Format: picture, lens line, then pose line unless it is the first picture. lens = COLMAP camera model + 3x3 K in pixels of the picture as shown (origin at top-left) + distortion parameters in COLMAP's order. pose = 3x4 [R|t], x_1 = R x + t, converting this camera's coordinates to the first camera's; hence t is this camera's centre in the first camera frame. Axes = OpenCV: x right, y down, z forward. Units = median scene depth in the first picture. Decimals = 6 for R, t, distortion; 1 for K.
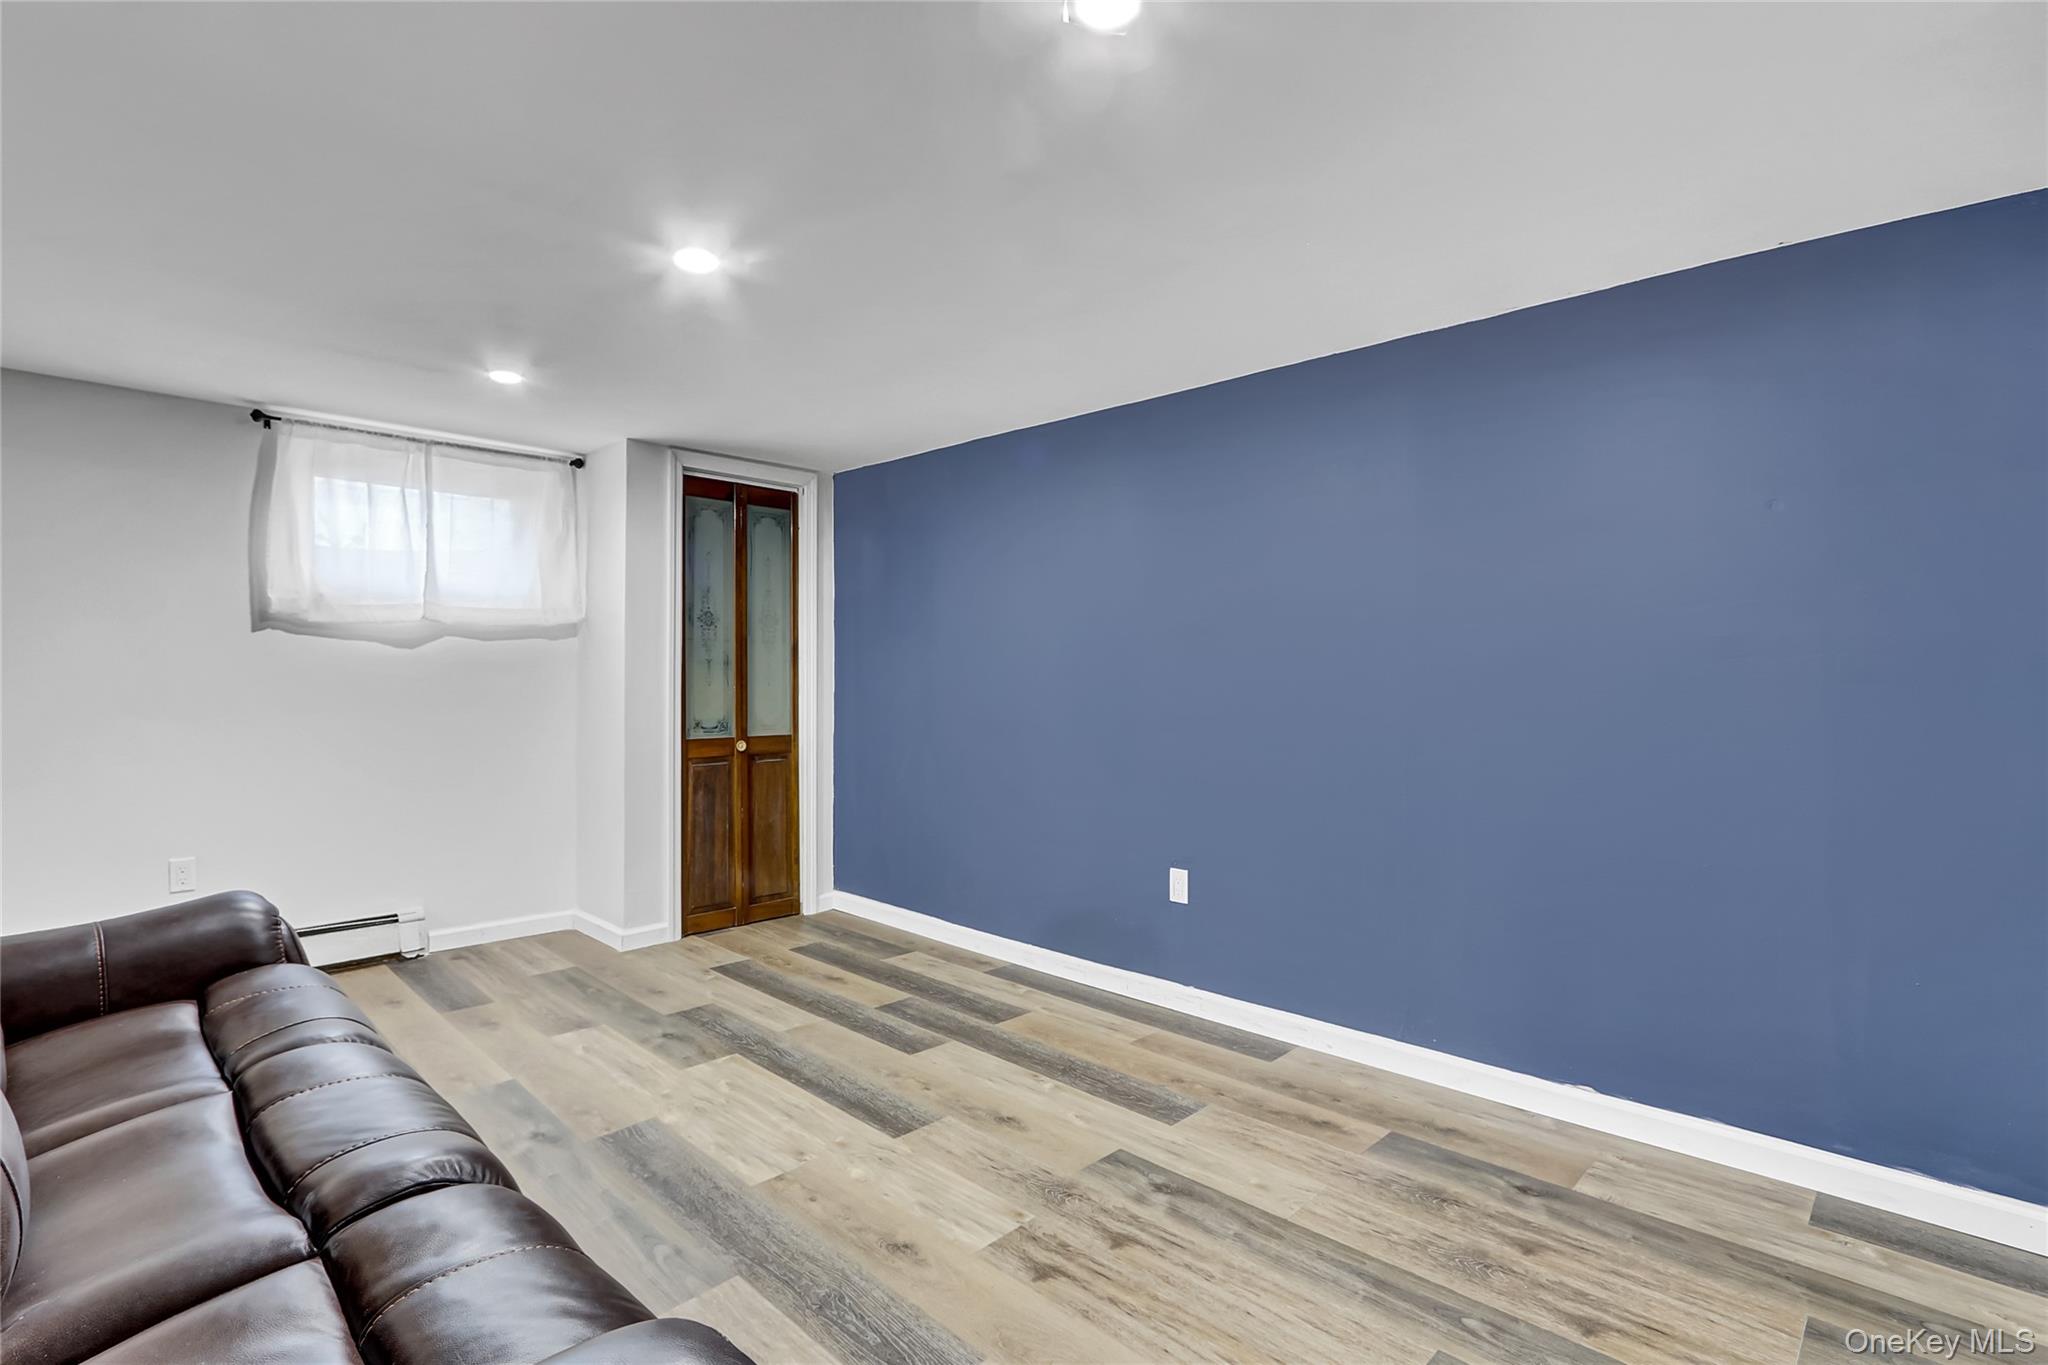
lens RADIAL K [[980.6, 0, 1027.3], [0, 980.6, 677.5], [0, 0, 1]] dist [-0.008431, 0.000915]
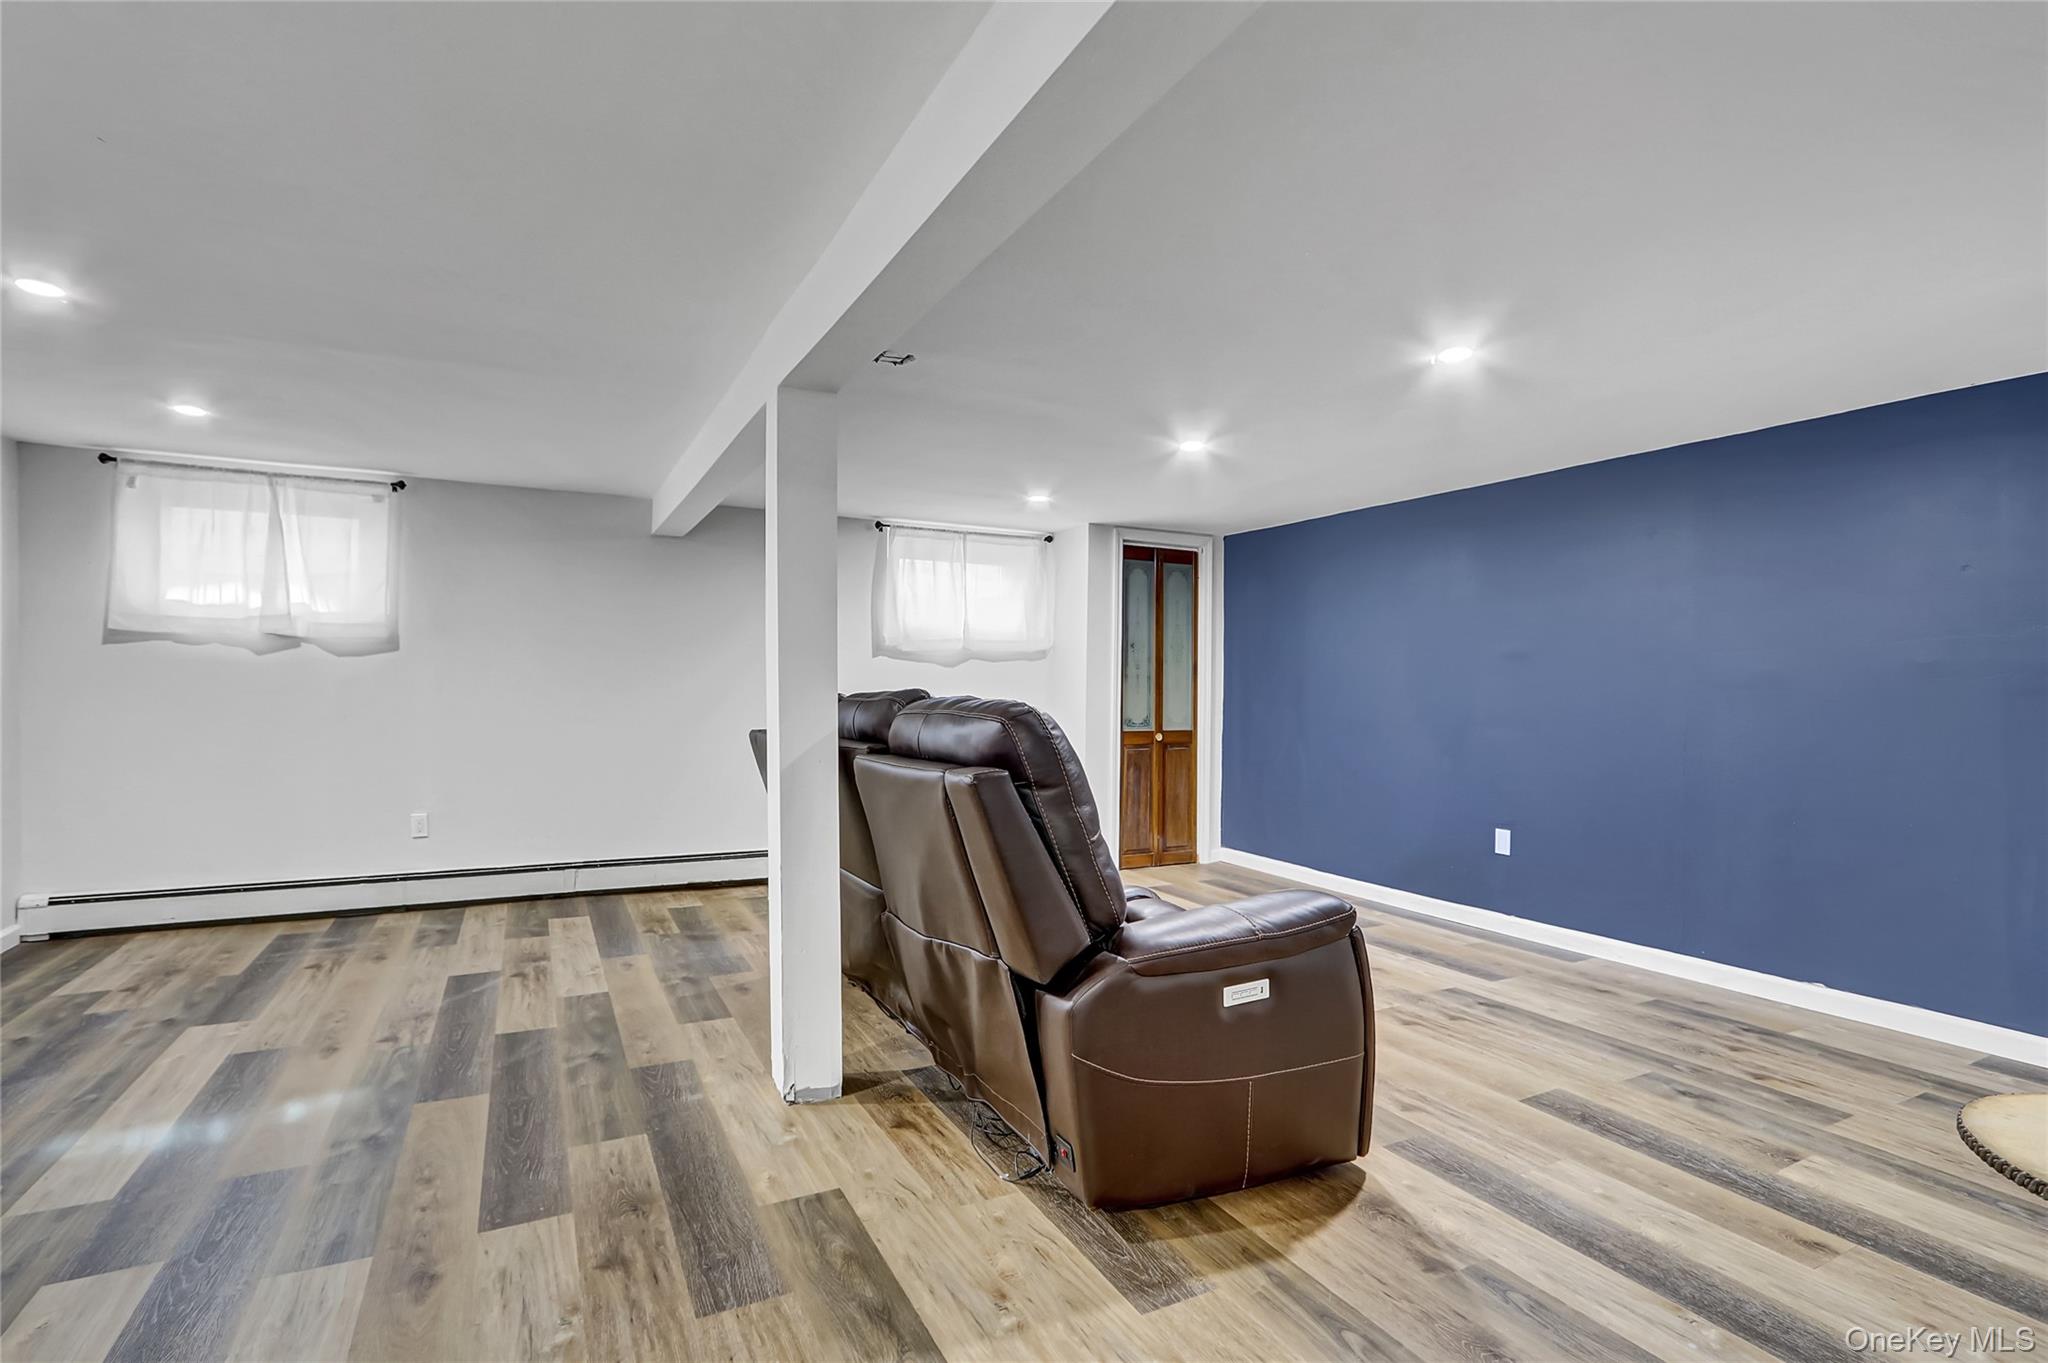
lens RADIAL K [[980.6, 0, 1012.4], [0, 980.6, 687.6], [0, 0, 1]] dist [-0.008431, 0.000915]
pose [[0.945789, 0.005649, -0.324733, -0.038910], [-0.006607, 0.999976, -0.001849, 0.003862], [0.324715, 0.003894, 0.945804, -0.398323]]
